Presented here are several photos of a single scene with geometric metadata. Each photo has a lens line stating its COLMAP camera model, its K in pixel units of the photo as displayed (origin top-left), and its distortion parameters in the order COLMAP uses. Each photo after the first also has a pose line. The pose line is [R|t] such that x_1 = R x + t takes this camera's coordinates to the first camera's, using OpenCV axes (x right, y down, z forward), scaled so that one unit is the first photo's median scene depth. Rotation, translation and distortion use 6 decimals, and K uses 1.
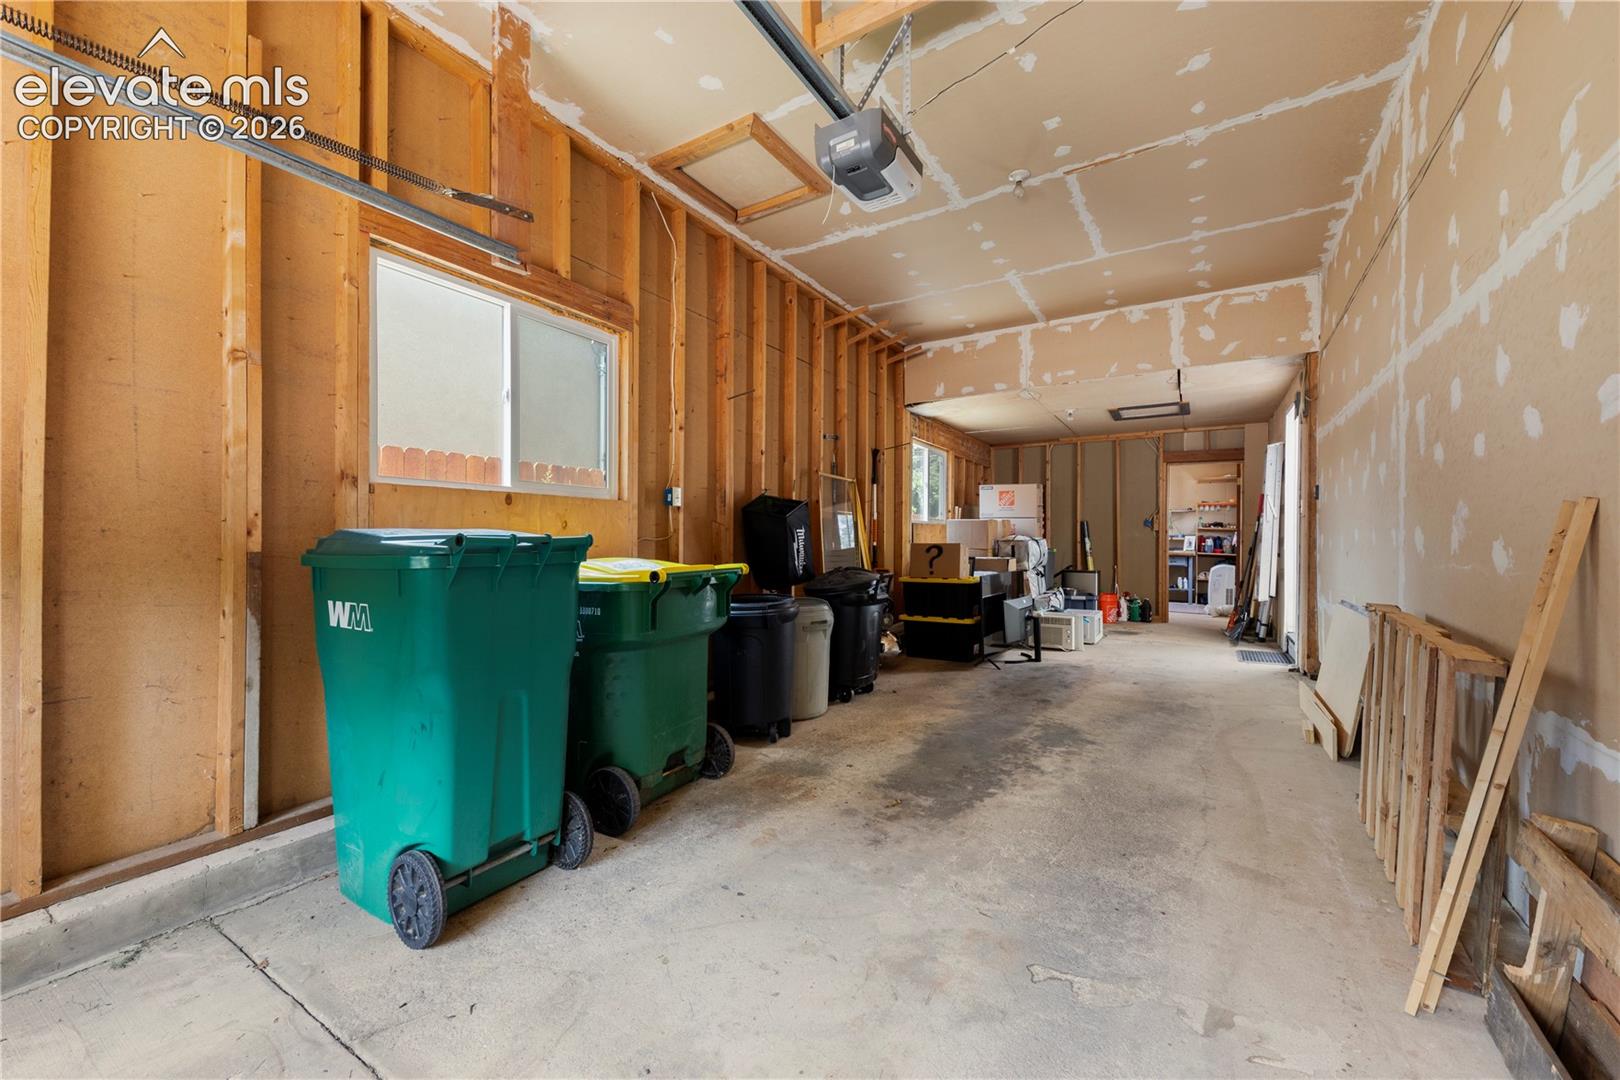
lens RADIAL K [[629.3, 0, 813.5], [0, 629.3, 535.3], [0, 0, 1]] dist [0.018981, -0.009006]
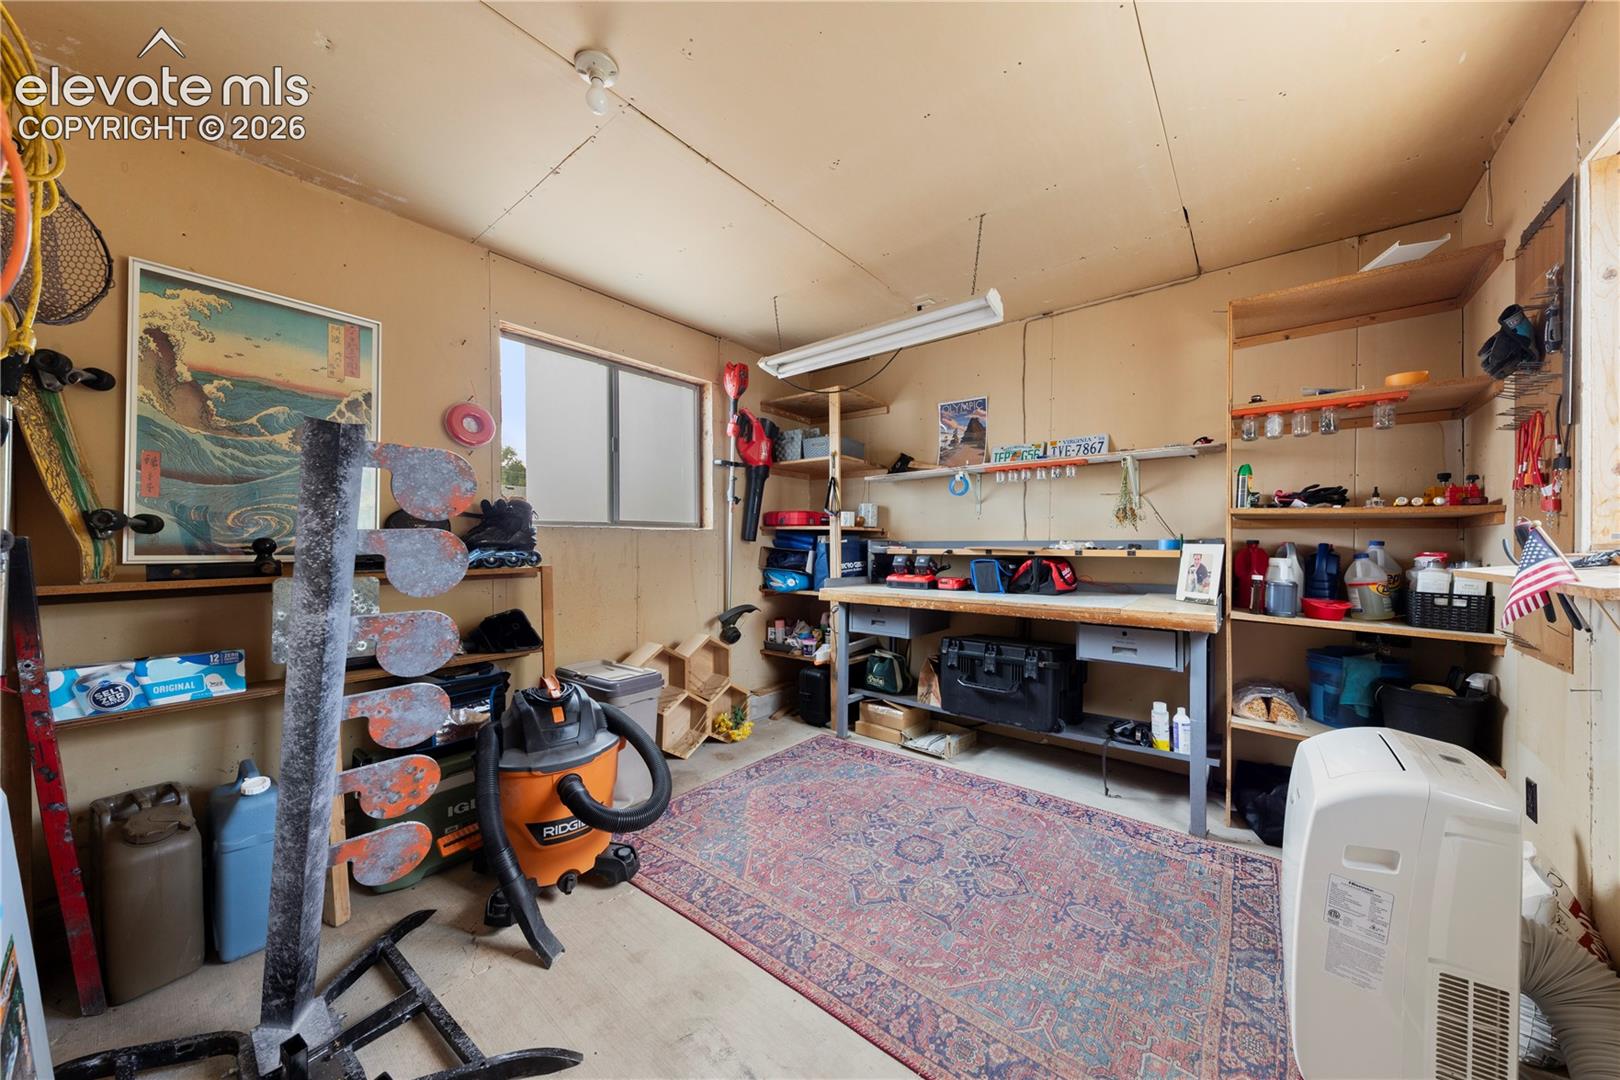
lens RADIAL K [[564.8, 0, 810.7], [0, 564.8, 537.4], [0, 0, 1]] dist [0.011187, -0.000120]
pose [[0.991706, -0.005424, -0.128411, 0.473719], [0.005639, 0.999983, 0.001309, -0.002881], [0.128401, -0.002022, 0.991720, 0.761368]]
